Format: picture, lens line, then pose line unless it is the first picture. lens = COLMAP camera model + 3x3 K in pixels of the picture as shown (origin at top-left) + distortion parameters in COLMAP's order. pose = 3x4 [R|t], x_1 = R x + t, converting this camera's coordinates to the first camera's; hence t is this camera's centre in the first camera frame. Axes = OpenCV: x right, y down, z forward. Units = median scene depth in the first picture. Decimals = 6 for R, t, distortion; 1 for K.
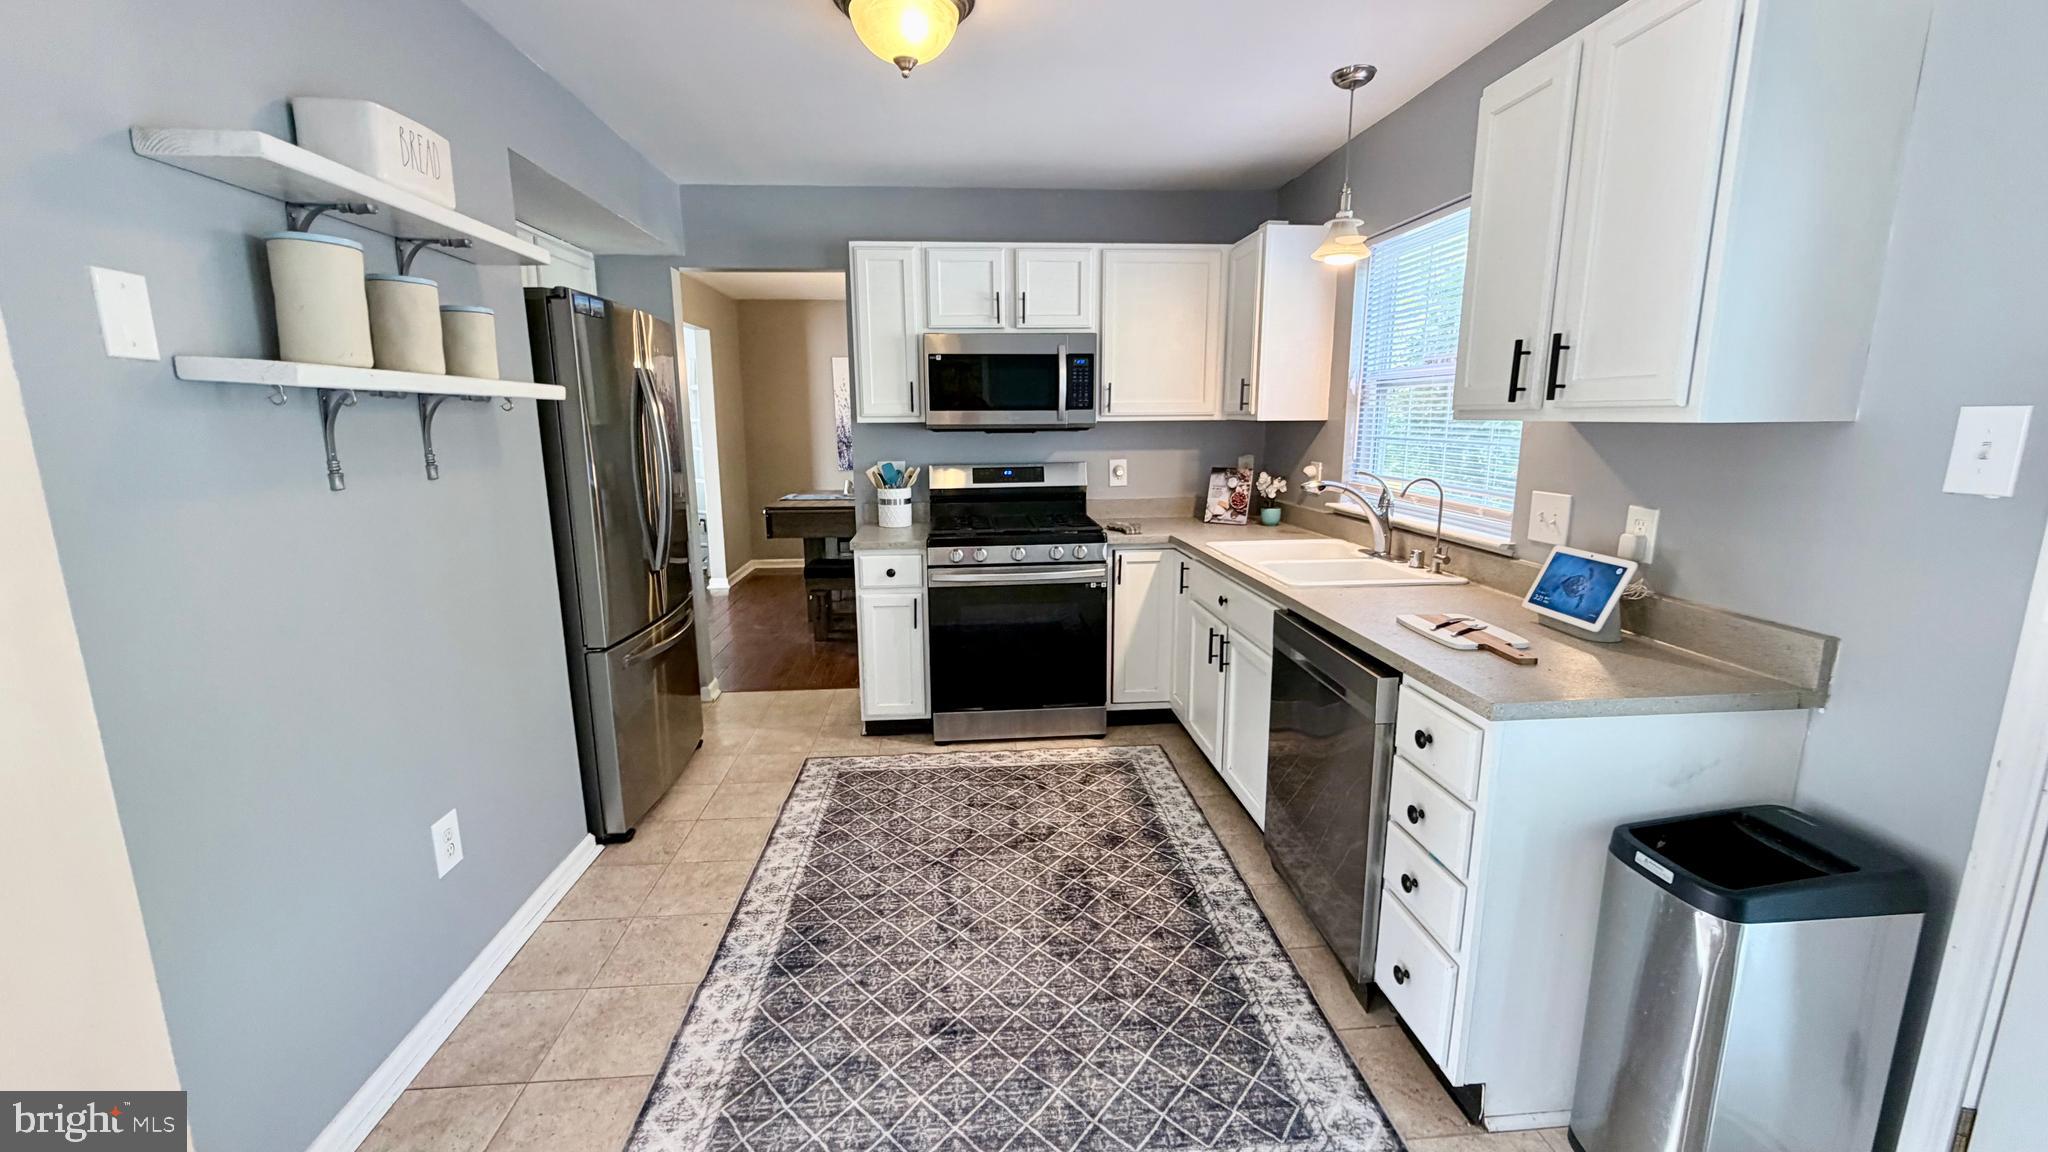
lens RADIAL K [[821.7, 0, 1020.7], [0, 821.7, 576.2], [0, 0, 1]] dist [0.002381, 0.000235]
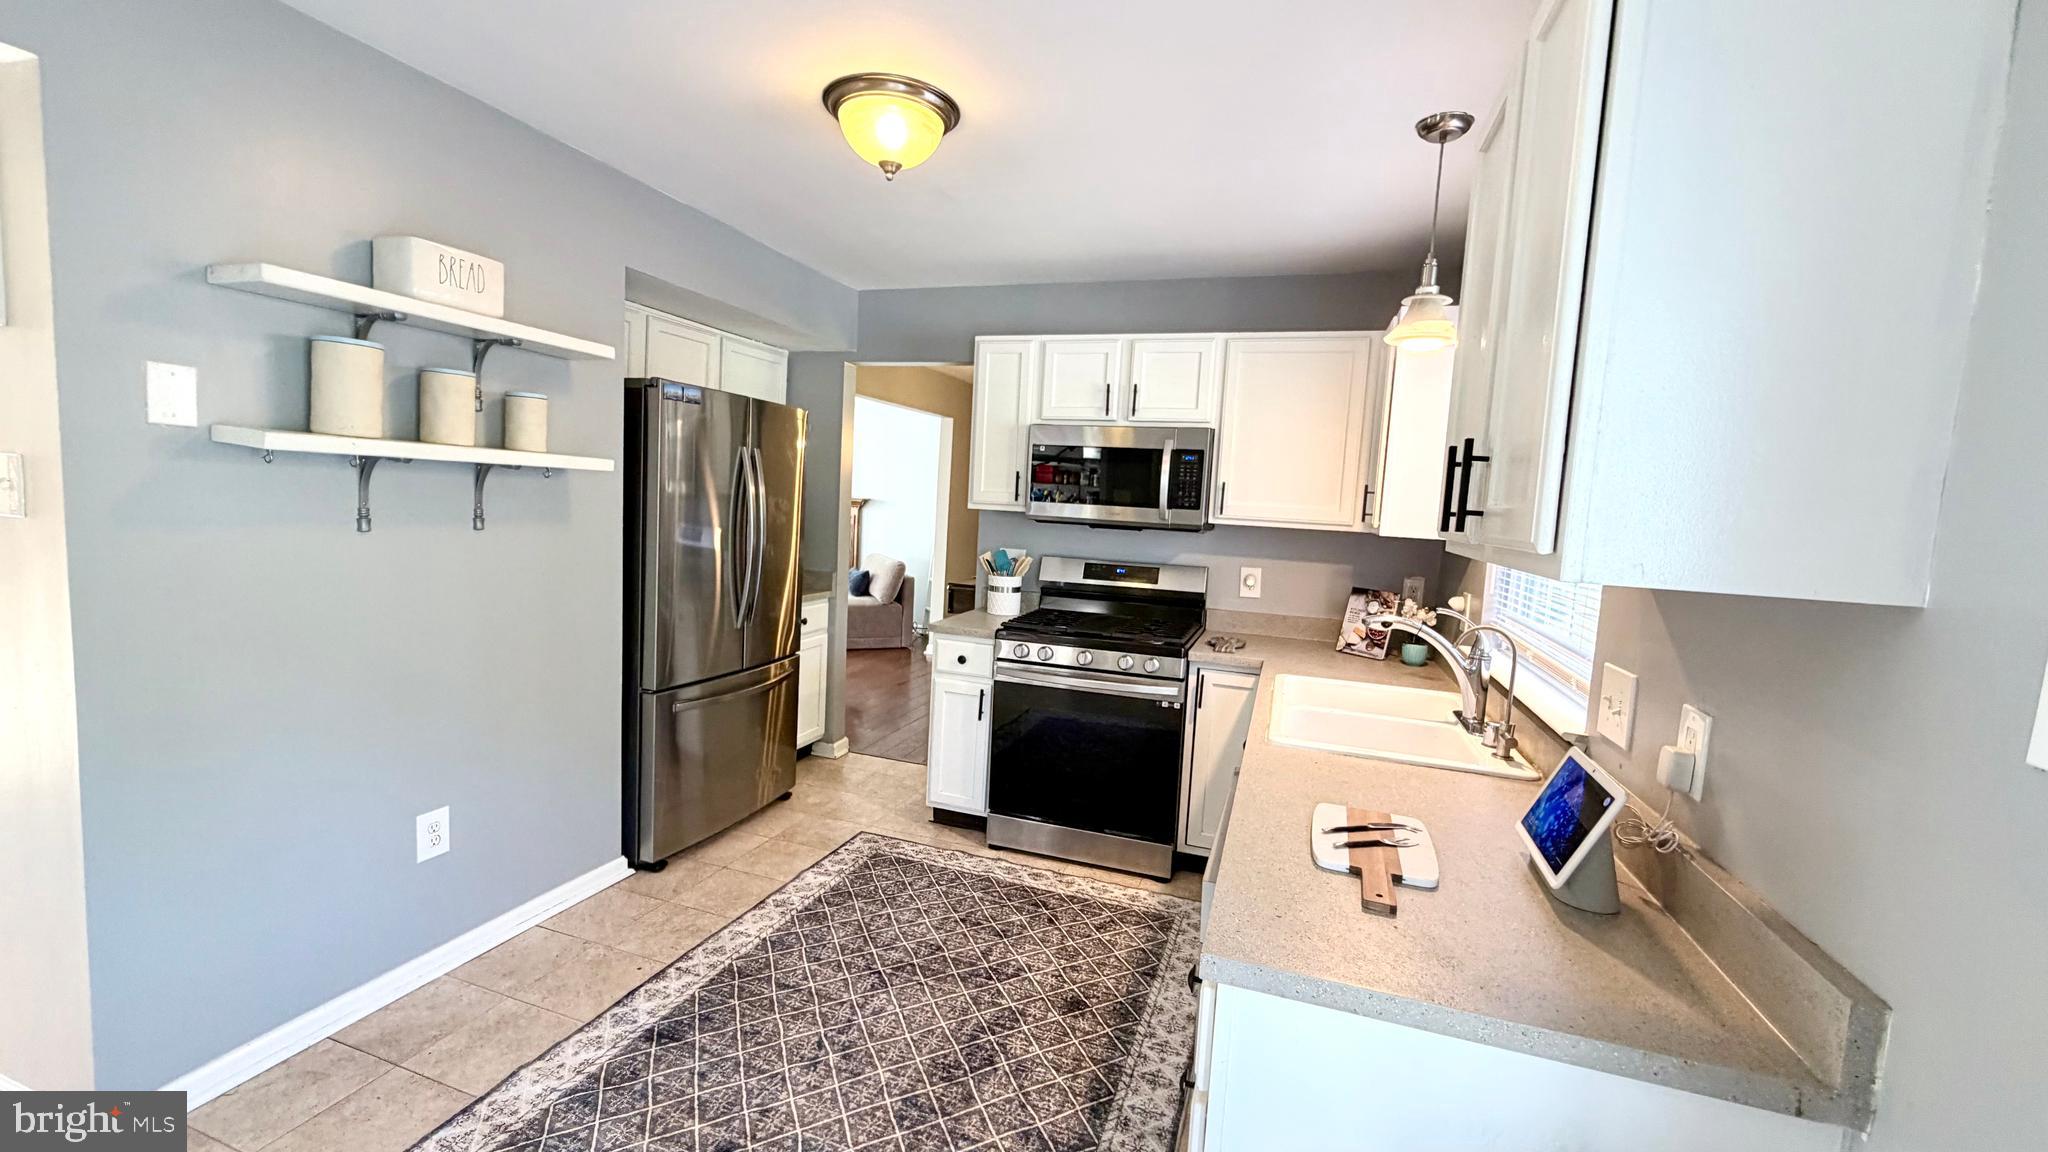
lens RADIAL K [[821.7, 0, 1020.7], [0, 821.7, 576.2], [0, 0, 1]] dist [0.002381, 0.000235]
pose [[0.913984, 0.094184, -0.394669, 0.290417], [-0.135671, 0.987639, -0.078498, -0.035798], [0.382397, 0.125290, 0.915464, 0.113575]]
